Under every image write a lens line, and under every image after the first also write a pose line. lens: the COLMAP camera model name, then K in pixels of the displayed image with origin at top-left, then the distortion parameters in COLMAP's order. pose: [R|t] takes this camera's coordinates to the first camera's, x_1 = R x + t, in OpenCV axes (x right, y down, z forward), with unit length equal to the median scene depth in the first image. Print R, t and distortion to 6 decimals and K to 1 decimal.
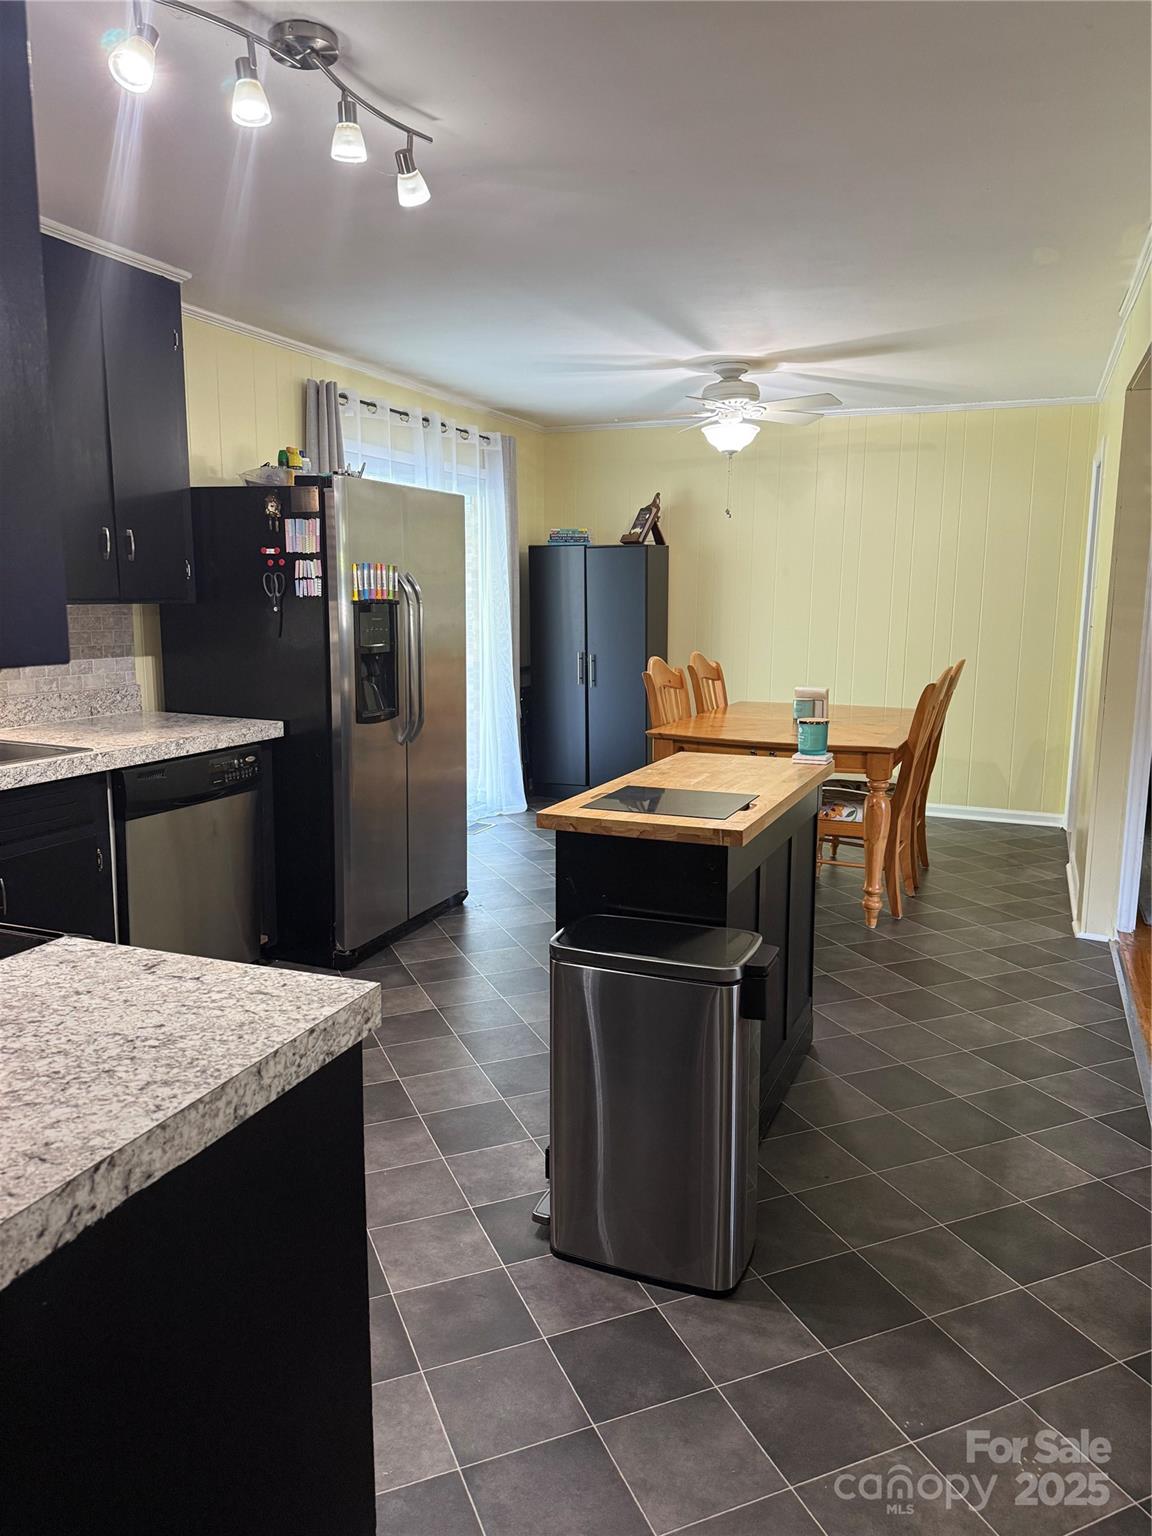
lens RADIAL K [[1068.5, 0, 601.5], [0, 1068.5, 768.4], [0, 0, 1]] dist [0.042331, -0.046277]
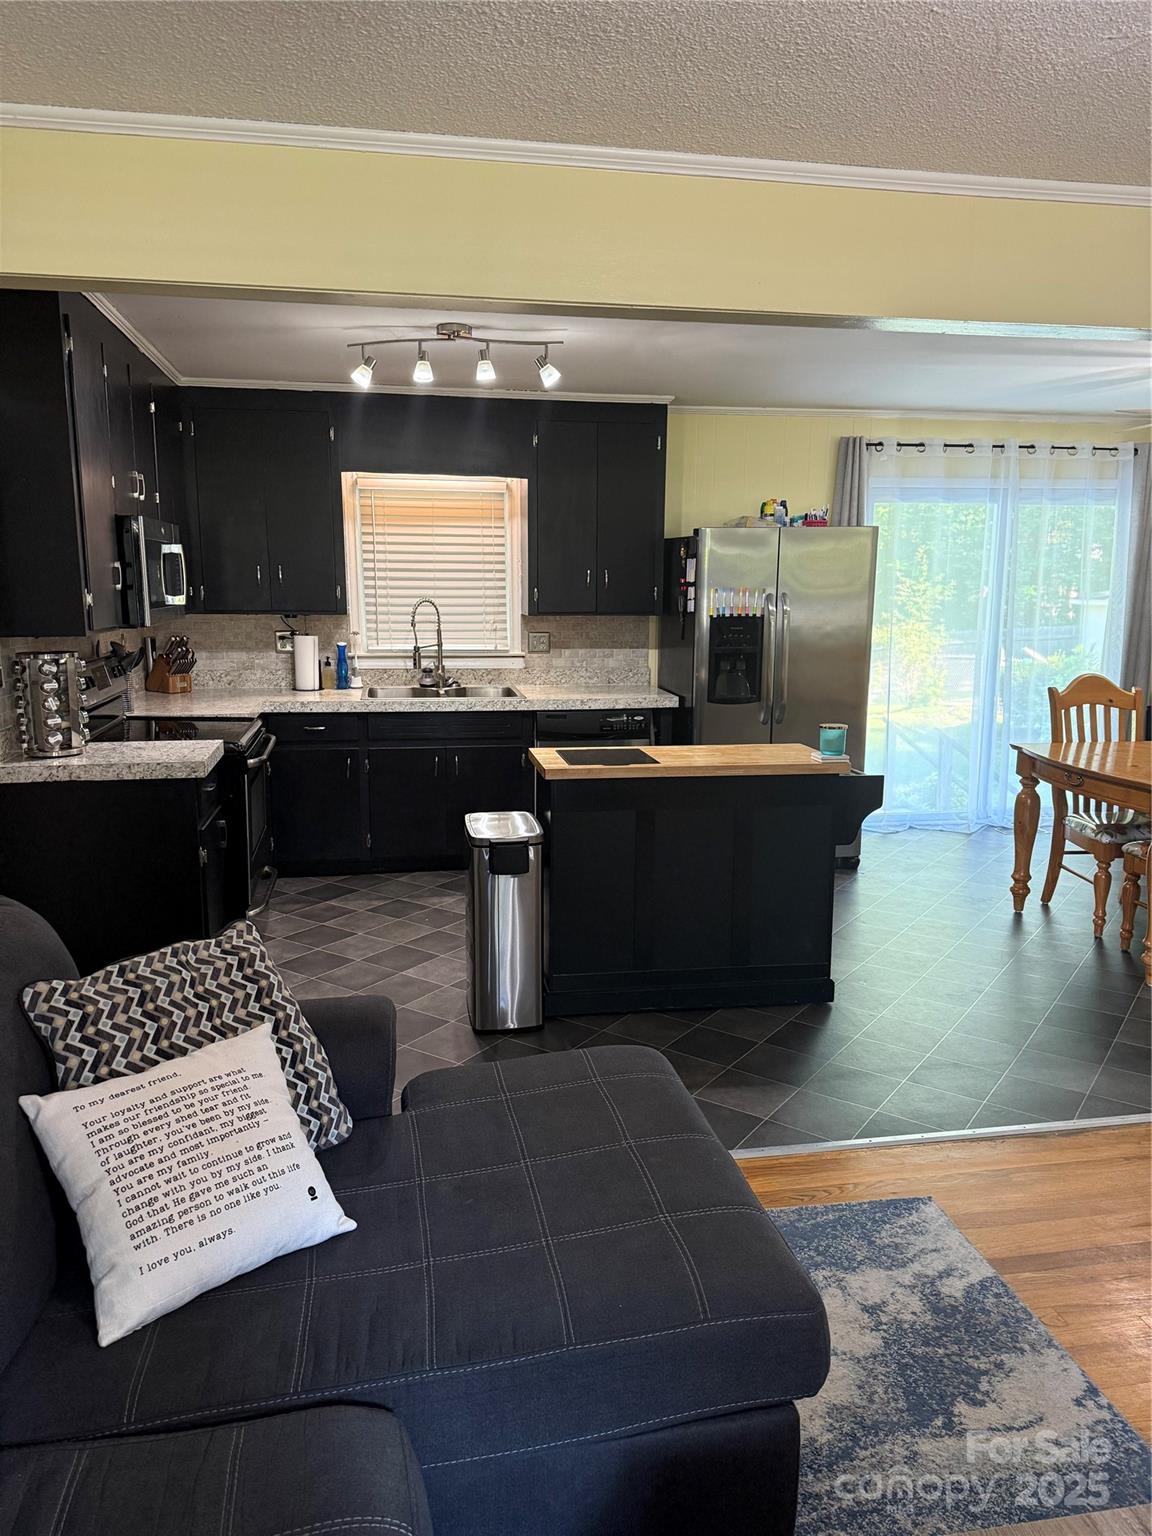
lens RADIAL K [[1067.8, 0, 576.0], [0, 1067.8, 768.0], [0, 0, 1]] dist [0.191315, -0.366529]
pose [[0.524254, 0.141074, -0.839795, 0.972676], [-0.139093, 0.987124, 0.078993, -0.049297], [0.840126, 0.075397, 0.537126, 0.115303]]
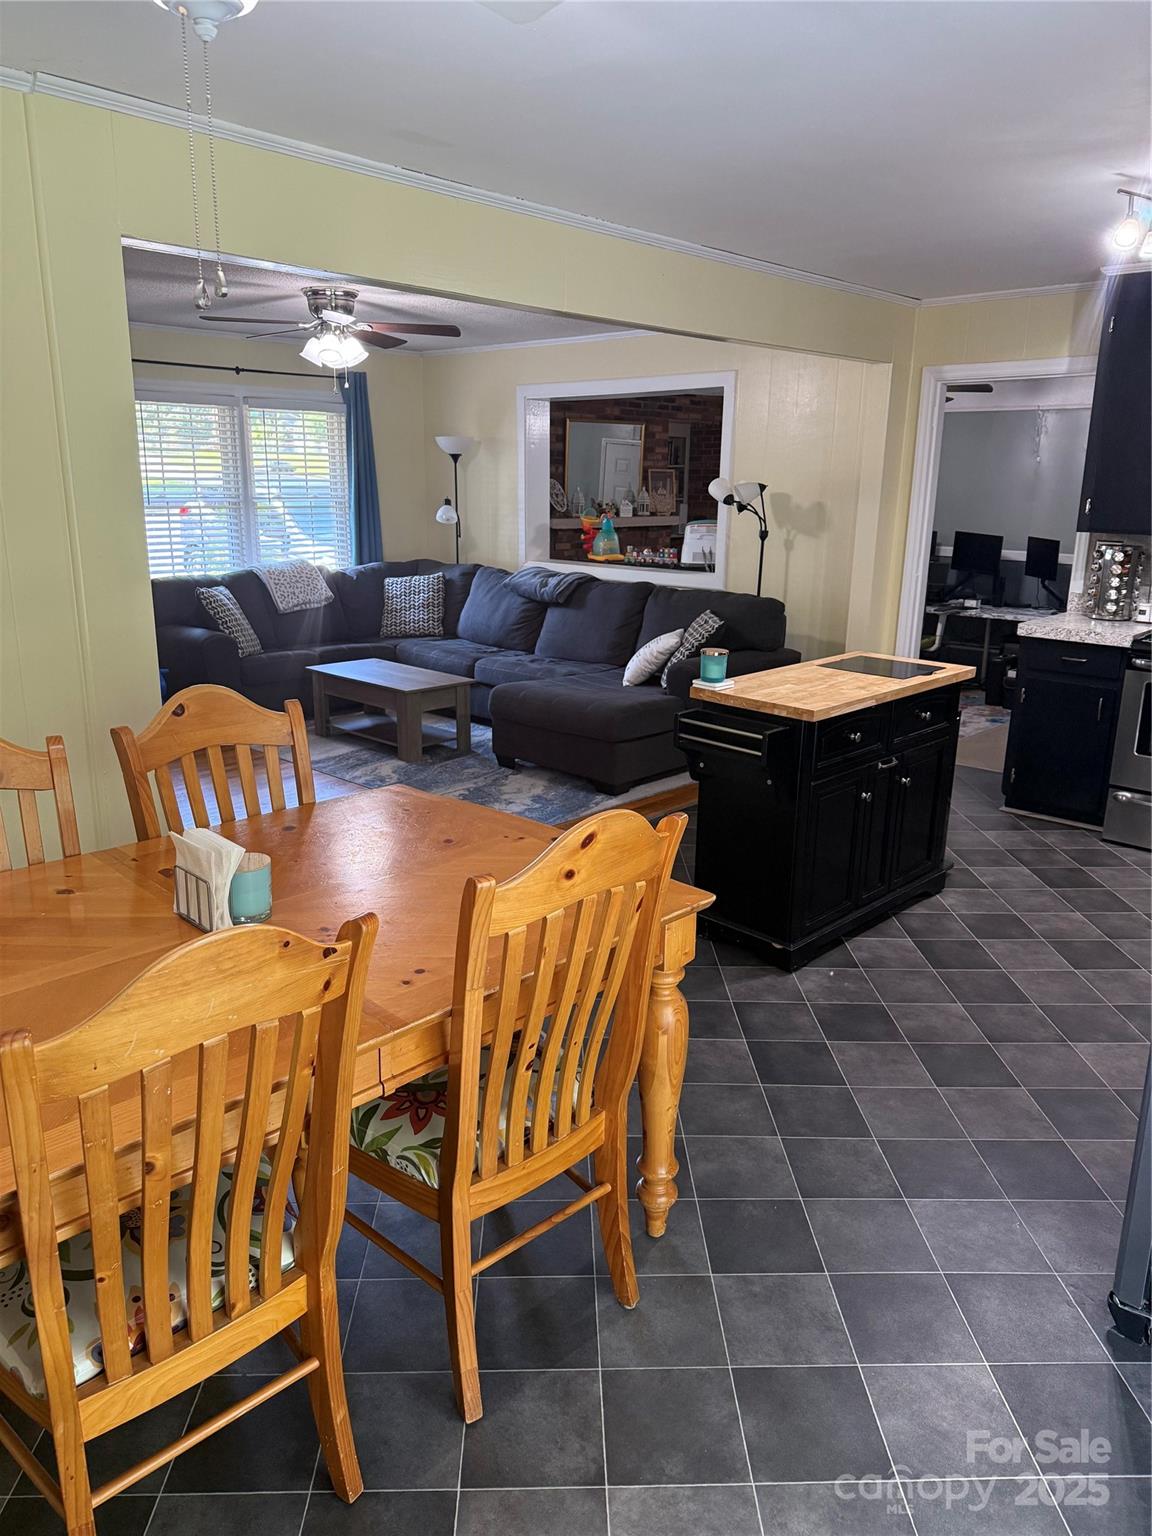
lens RADIAL K [[1067.8, 0, 576.0], [0, 1067.8, 768.0], [0, 0, 1]] dist [0.191315, -0.366529]
pose [[-0.923978, -0.120535, 0.362955, -0.088290], [0.041865, 0.911454, 0.409265, -0.368249], [-0.380148, 0.393347, -0.837117, 1.886648]]
